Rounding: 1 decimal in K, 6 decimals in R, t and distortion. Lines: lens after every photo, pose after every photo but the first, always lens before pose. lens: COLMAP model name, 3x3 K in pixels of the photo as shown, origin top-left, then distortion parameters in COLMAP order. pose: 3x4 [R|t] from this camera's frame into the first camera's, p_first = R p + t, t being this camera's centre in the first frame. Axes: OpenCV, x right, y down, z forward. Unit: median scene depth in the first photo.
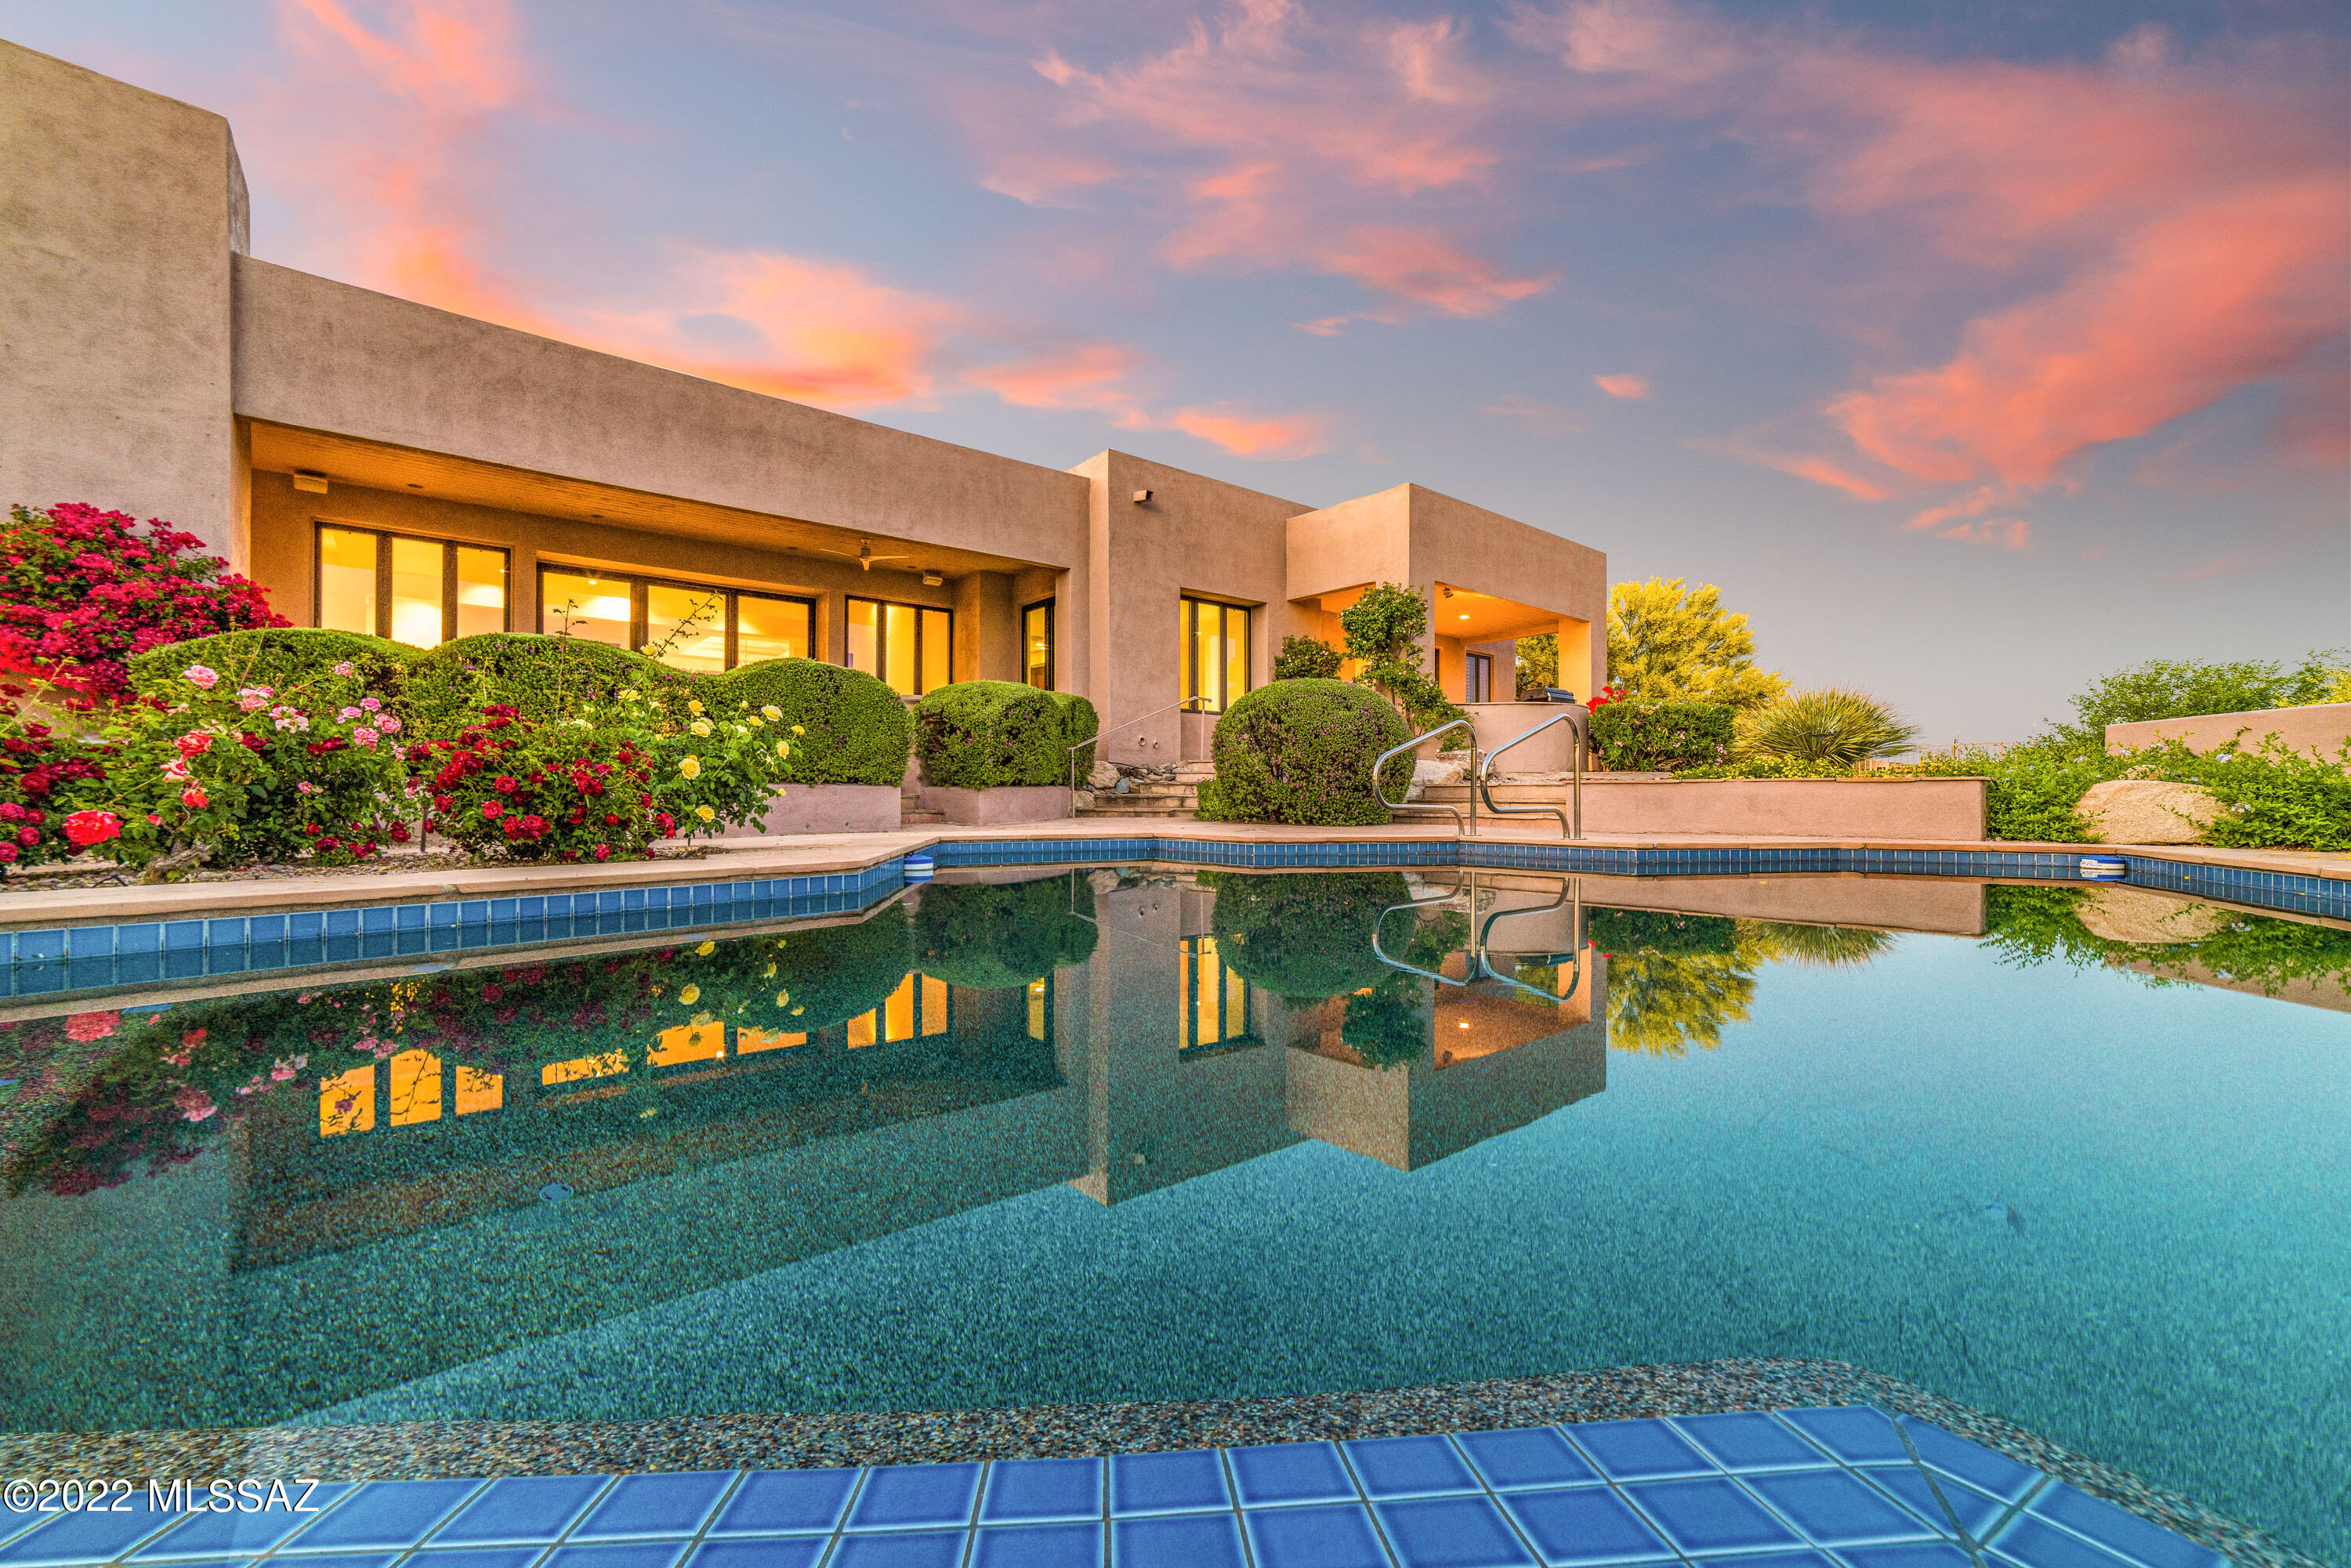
lens RADIAL K [[910.1, 0, 1163.0], [0, 910.1, 788.5], [0, 0, 1]] dist [-0.024256, 0.007980]
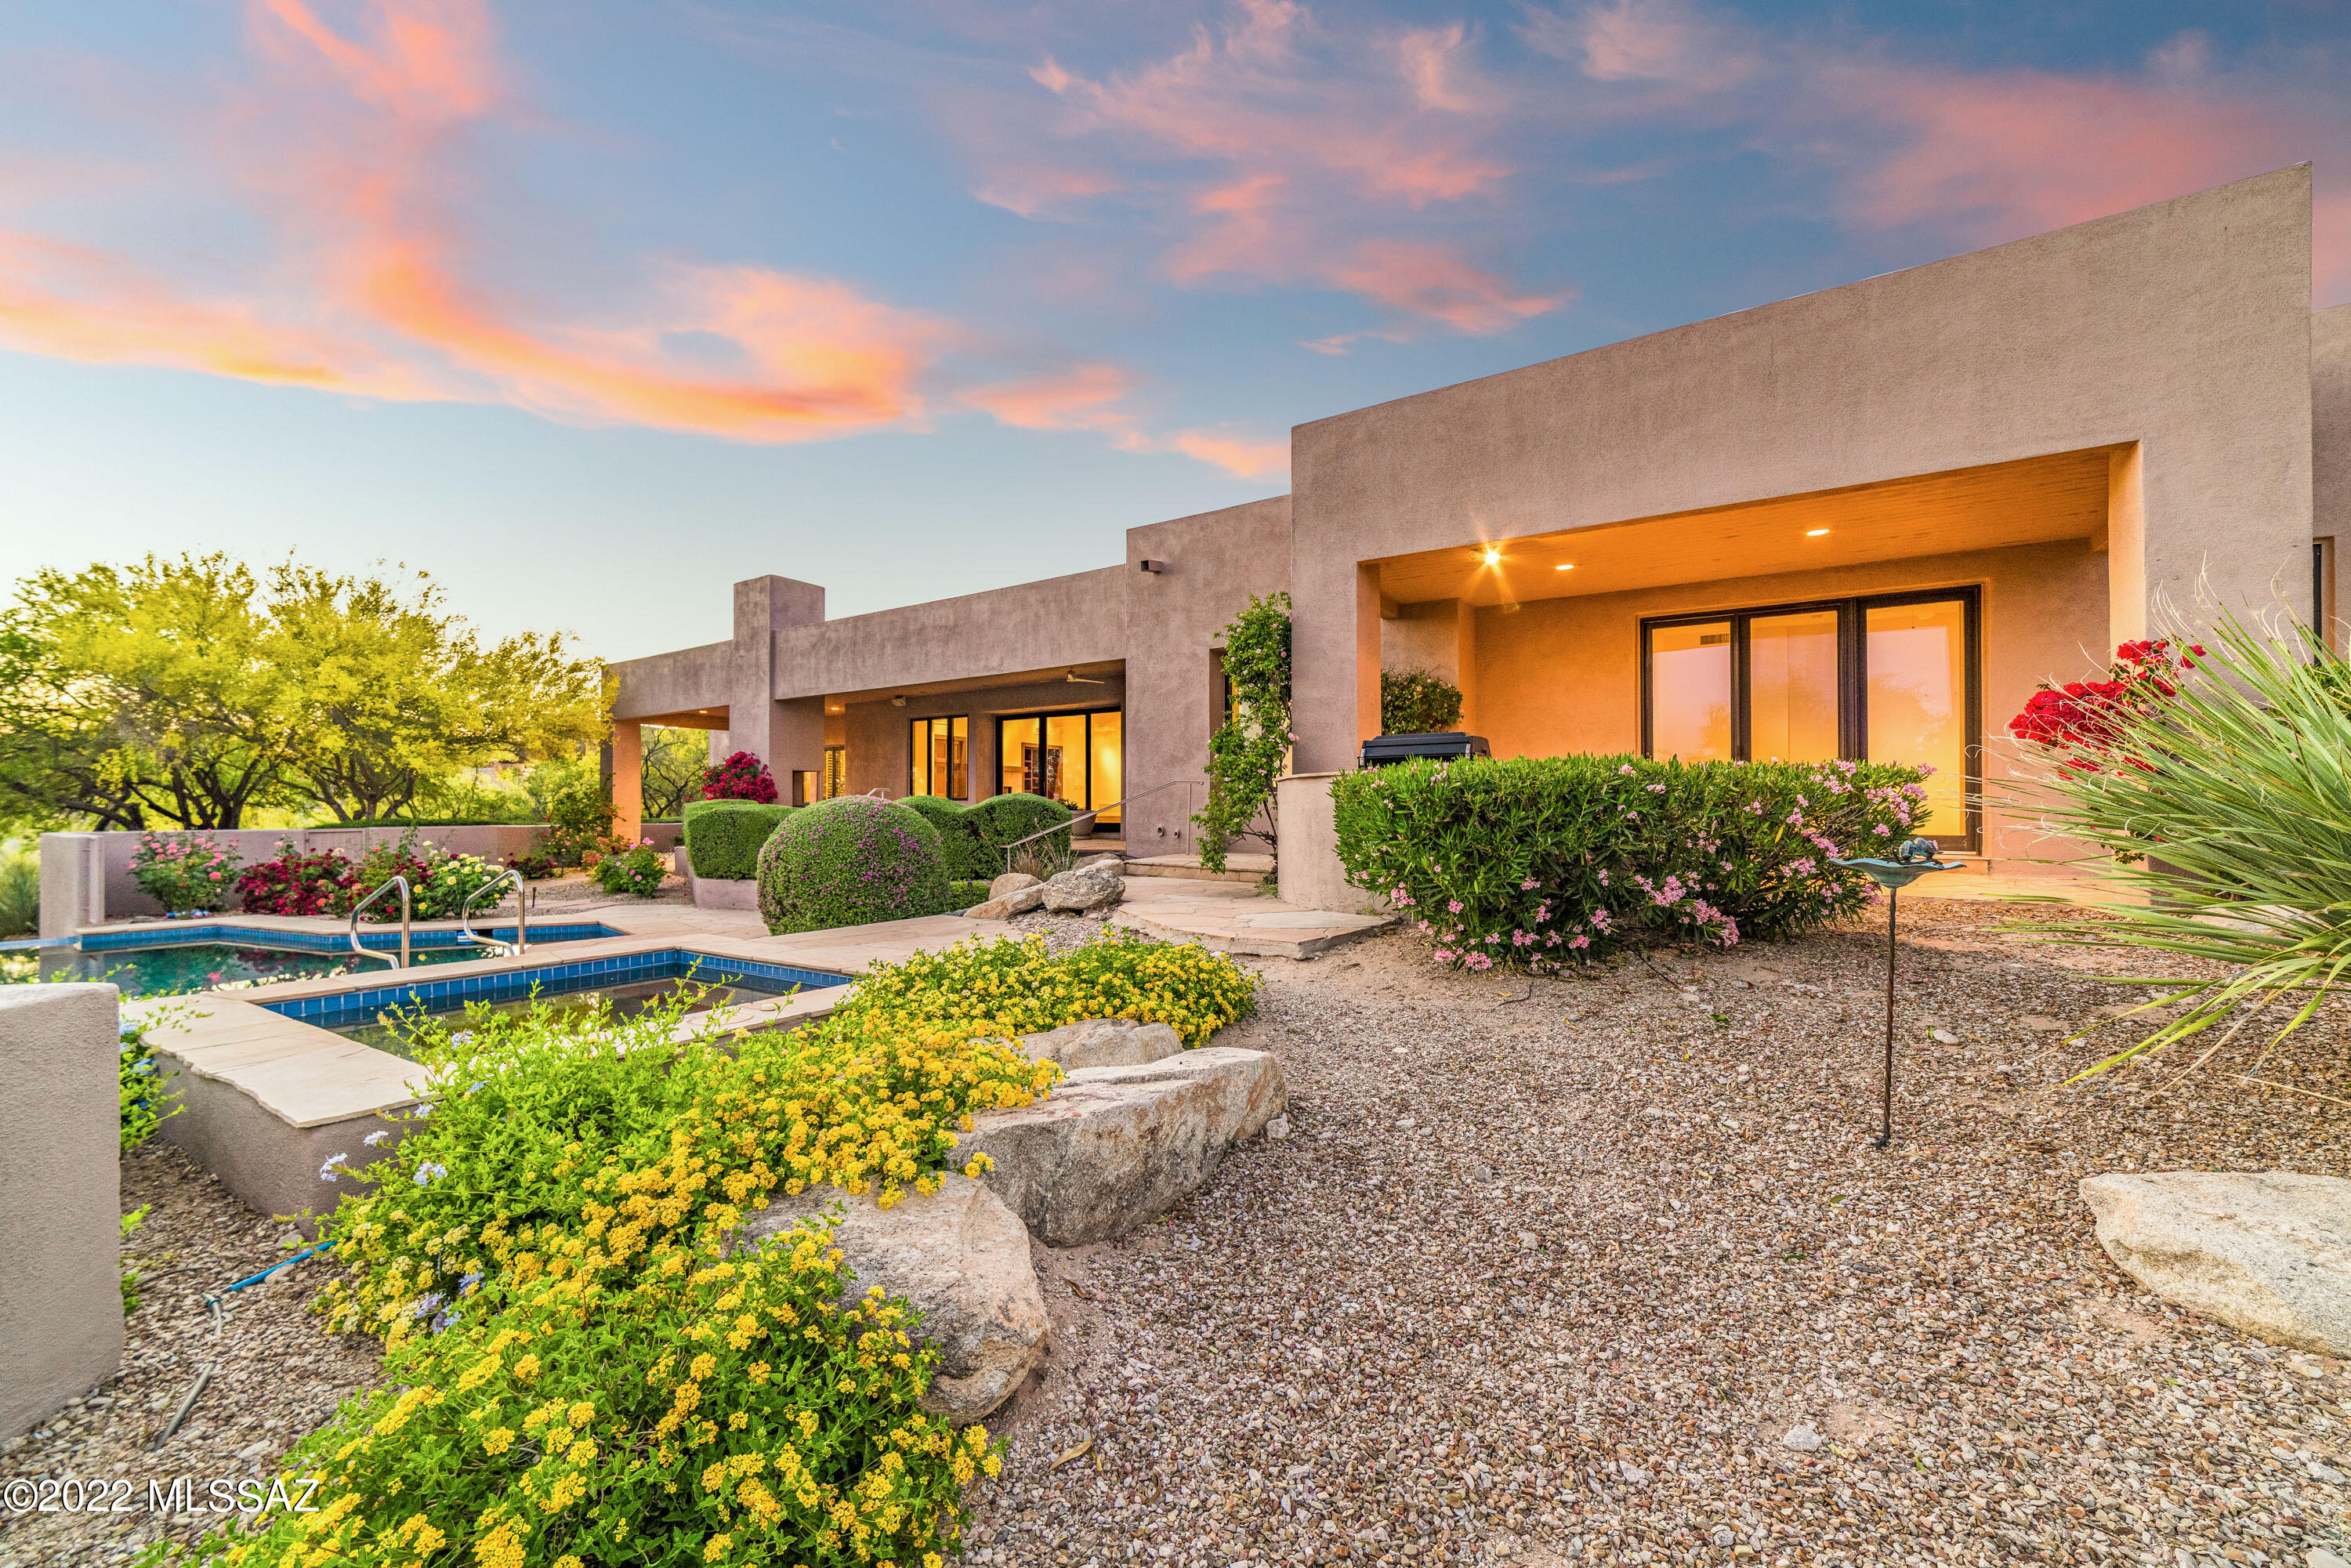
lens RADIAL K [[908.4, 0, 1132.8], [0, 908.4, 796.9], [0, 0, 1]] dist [-0.000802, 0.000035]
pose [[0.284825, -0.021409, -0.958340, 0.924672], [0.008771, 0.999767, -0.019728, -0.074315], [0.958539, -0.002787, 0.284947, 0.775792]]
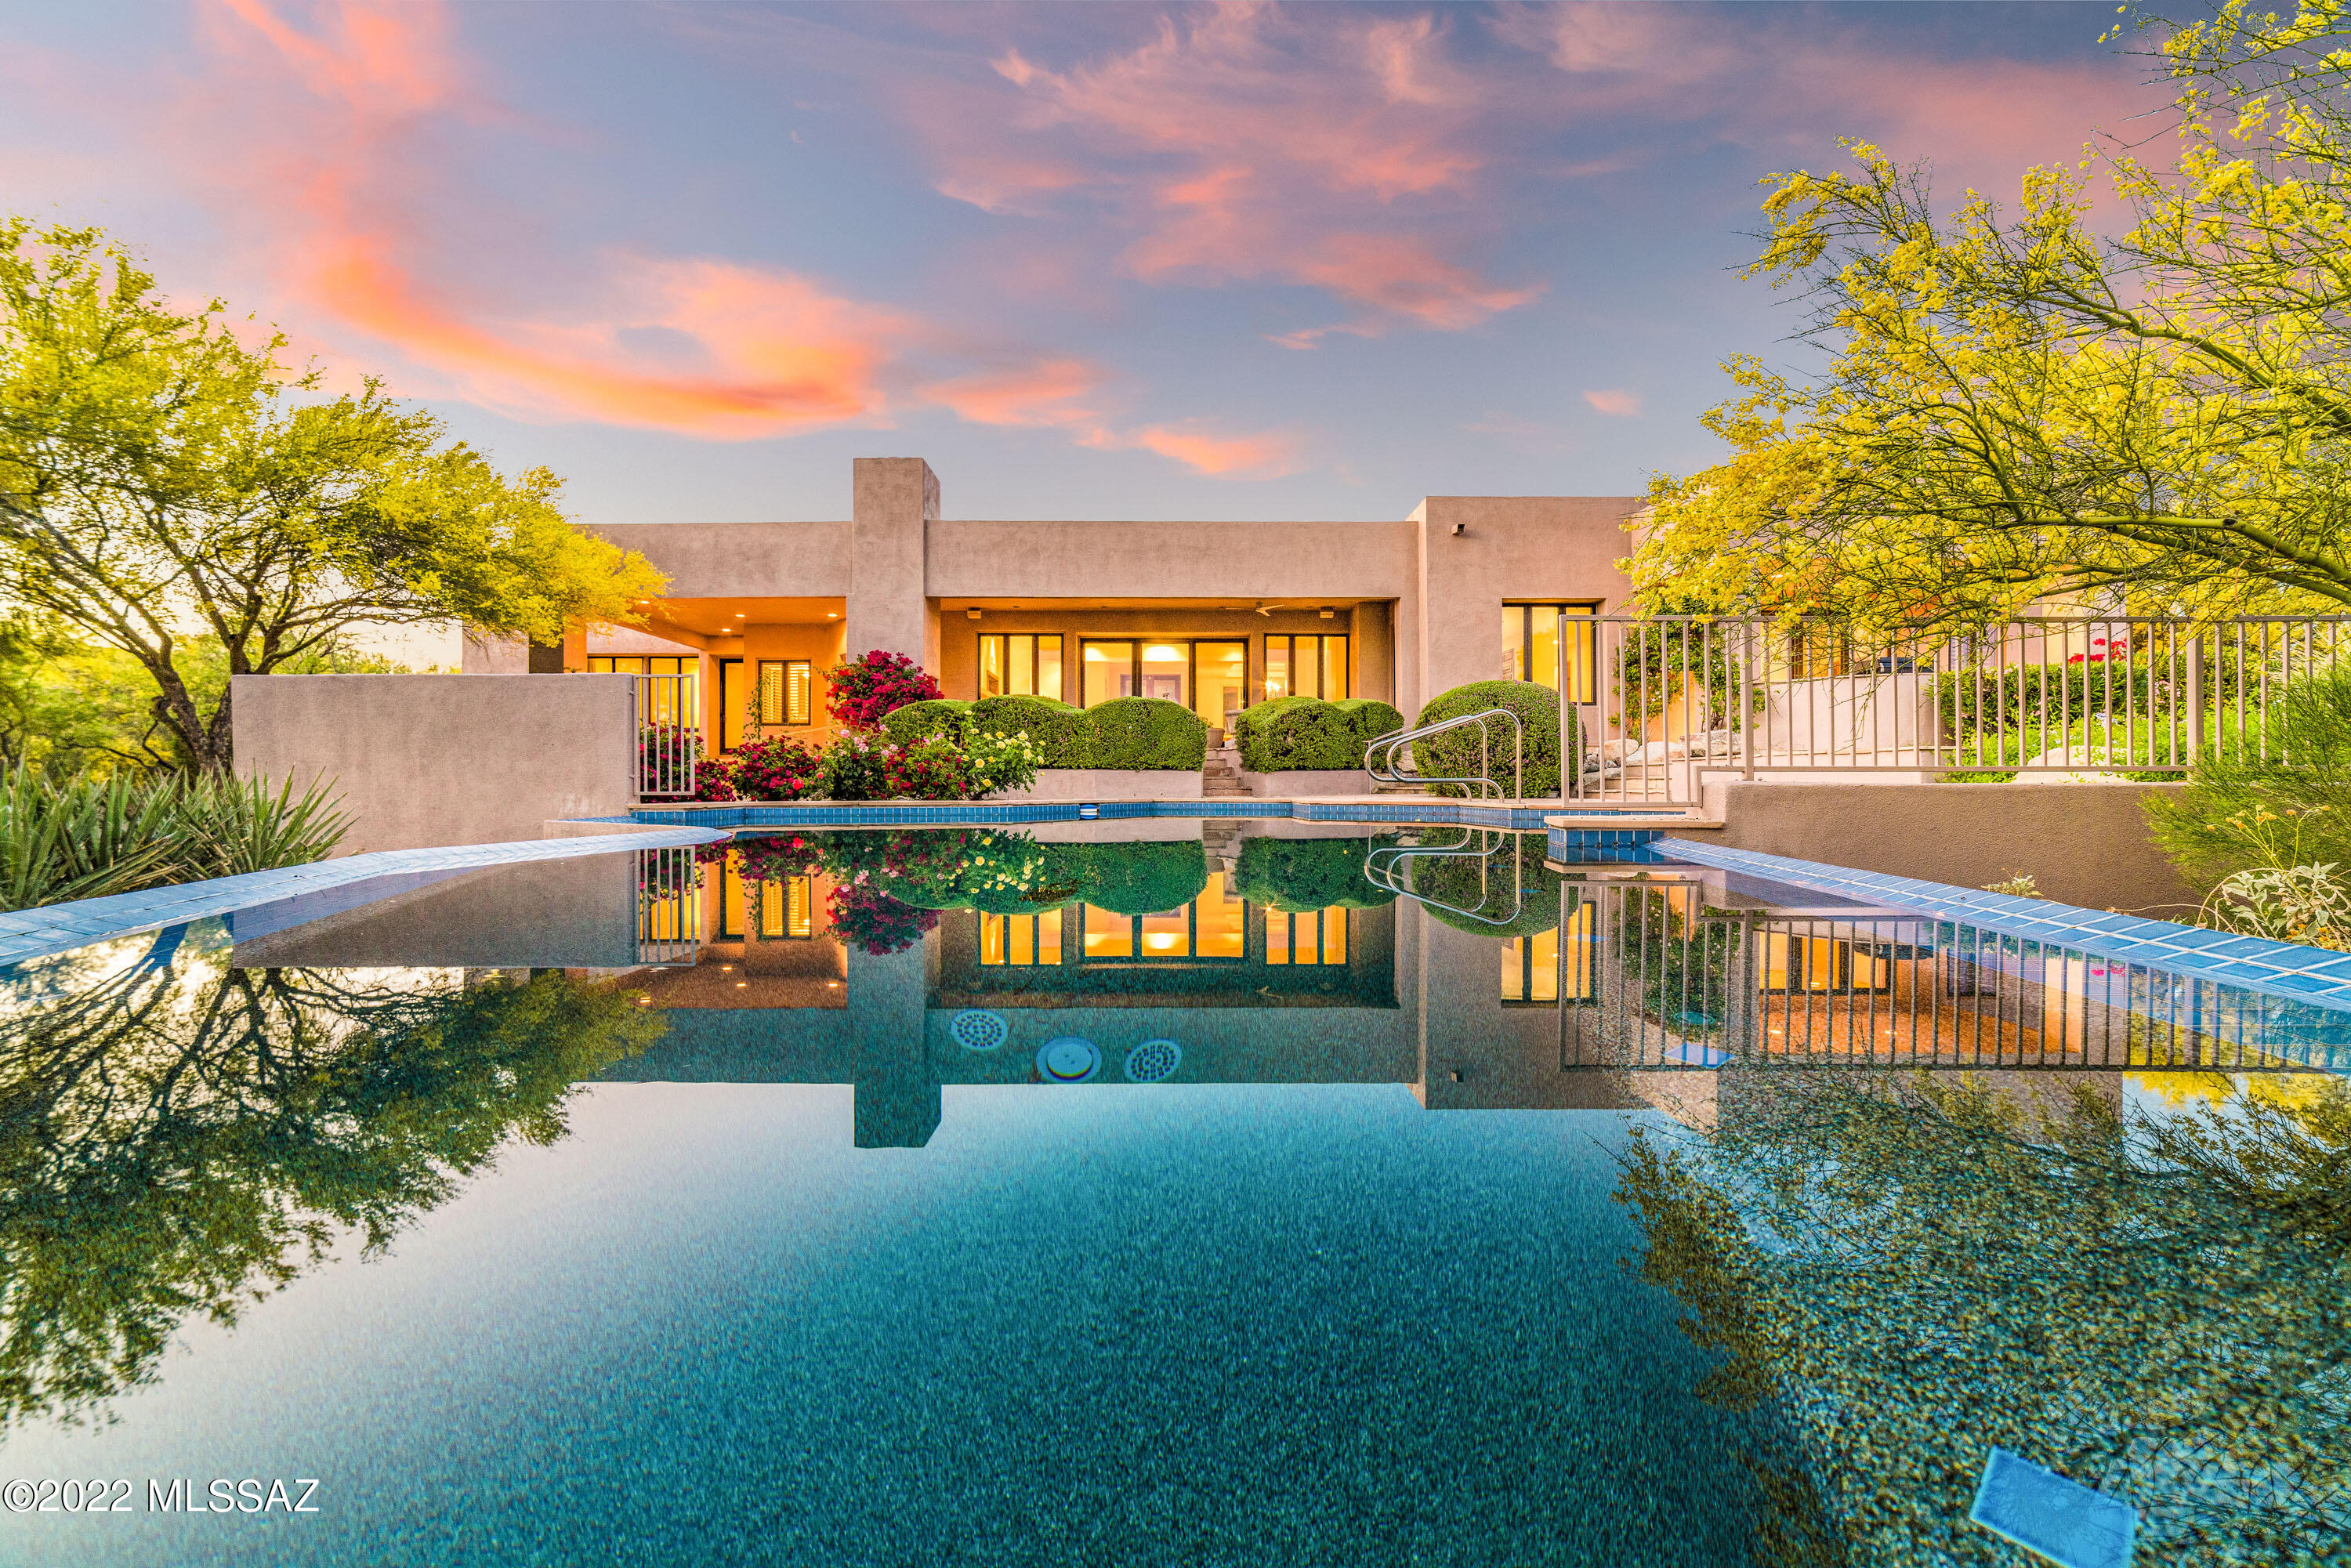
lens RADIAL K [[892.5, 0, 1175.5], [0, 892.5, 784.0], [0, 0, 1]] dist [-0.041288, -0.000028]
pose [[0.783196, -0.004331, -0.621760, 0.446611], [0.007922, 0.999964, 0.003013, 0.010312], [0.621725, -0.007285, 0.783202, -0.165720]]
